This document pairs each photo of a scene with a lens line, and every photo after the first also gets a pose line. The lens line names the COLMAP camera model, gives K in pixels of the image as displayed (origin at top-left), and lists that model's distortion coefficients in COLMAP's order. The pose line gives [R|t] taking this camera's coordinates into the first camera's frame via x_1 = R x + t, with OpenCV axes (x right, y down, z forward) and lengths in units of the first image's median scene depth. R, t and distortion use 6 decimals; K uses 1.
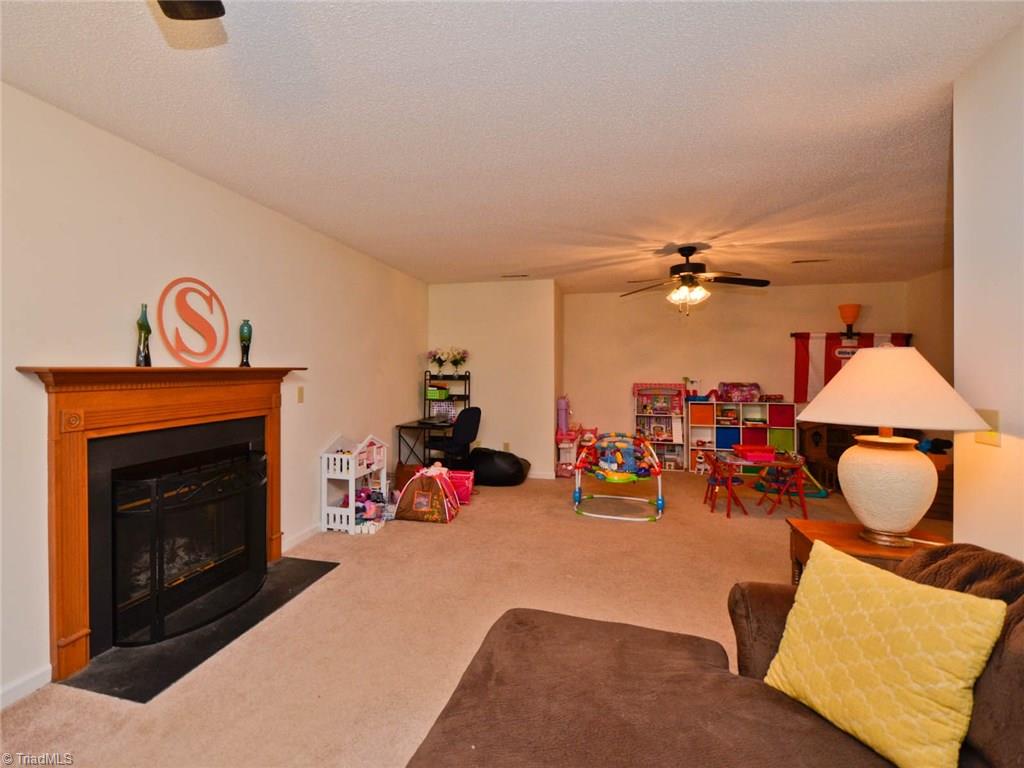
lens RADIAL K [[512.2, 0, 461.6], [0, 512.2, 366.4], [0, 0, 1]] dist [0.002587, -0.004803]
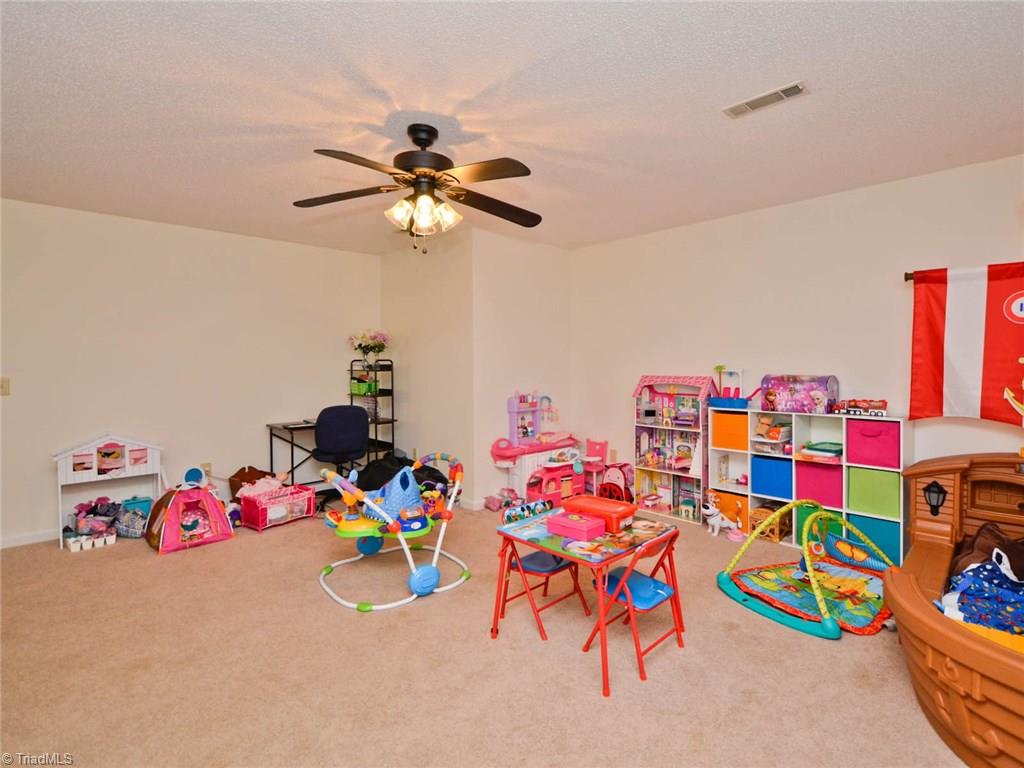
lens RADIAL K [[512.2, 0, 534.2], [0, 512.2, 368.1], [0, 0, 1]] dist [0.002587, -0.004803]
pose [[0.870902, -0.002786, -0.491449, 0.577398], [0.013382, 0.999748, 0.018048, 0.011130], [0.491275, -0.022294, 0.870719, 0.409023]]
